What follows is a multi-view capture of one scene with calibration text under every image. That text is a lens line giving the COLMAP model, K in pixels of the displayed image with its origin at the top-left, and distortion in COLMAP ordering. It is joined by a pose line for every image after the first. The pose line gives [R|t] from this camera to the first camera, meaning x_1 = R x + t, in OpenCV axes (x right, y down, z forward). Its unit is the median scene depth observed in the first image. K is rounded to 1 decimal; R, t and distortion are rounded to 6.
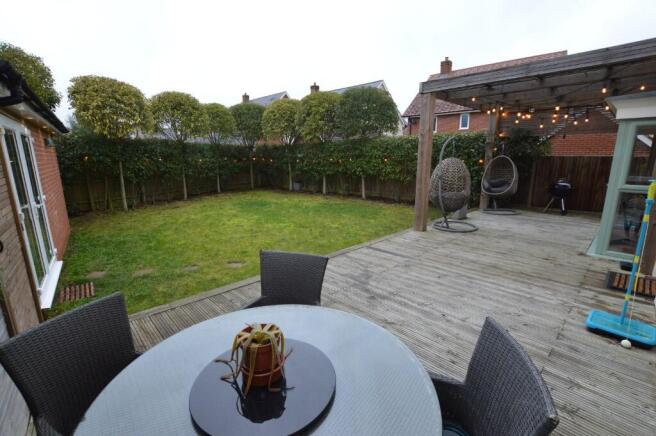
lens RADIAL K [[294.5, 0, 330.6], [0, 294.5, 219.0], [0, 0, 1]] dist [-0.029523, 0.001955]
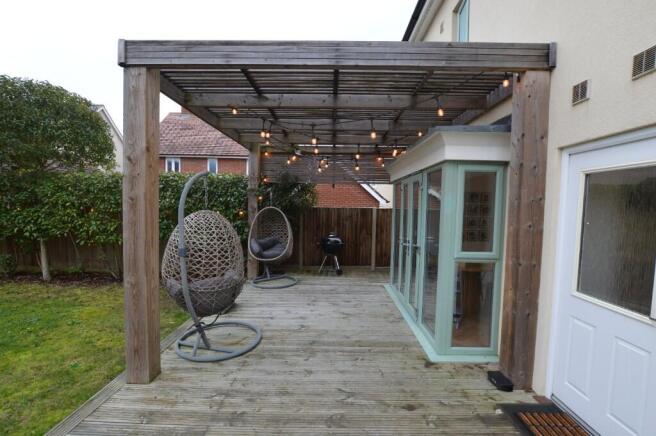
lens RADIAL K [[294.5, 0, 330.2], [0, 294.5, 218.5], [0, 0, 1]] dist [-0.029523, 0.001955]
pose [[0.695467, -0.012829, 0.718444, 0.147940], [0.128546, 0.985933, -0.106829, -0.084681], [-0.706967, 0.166649, 0.687332, 0.366906]]
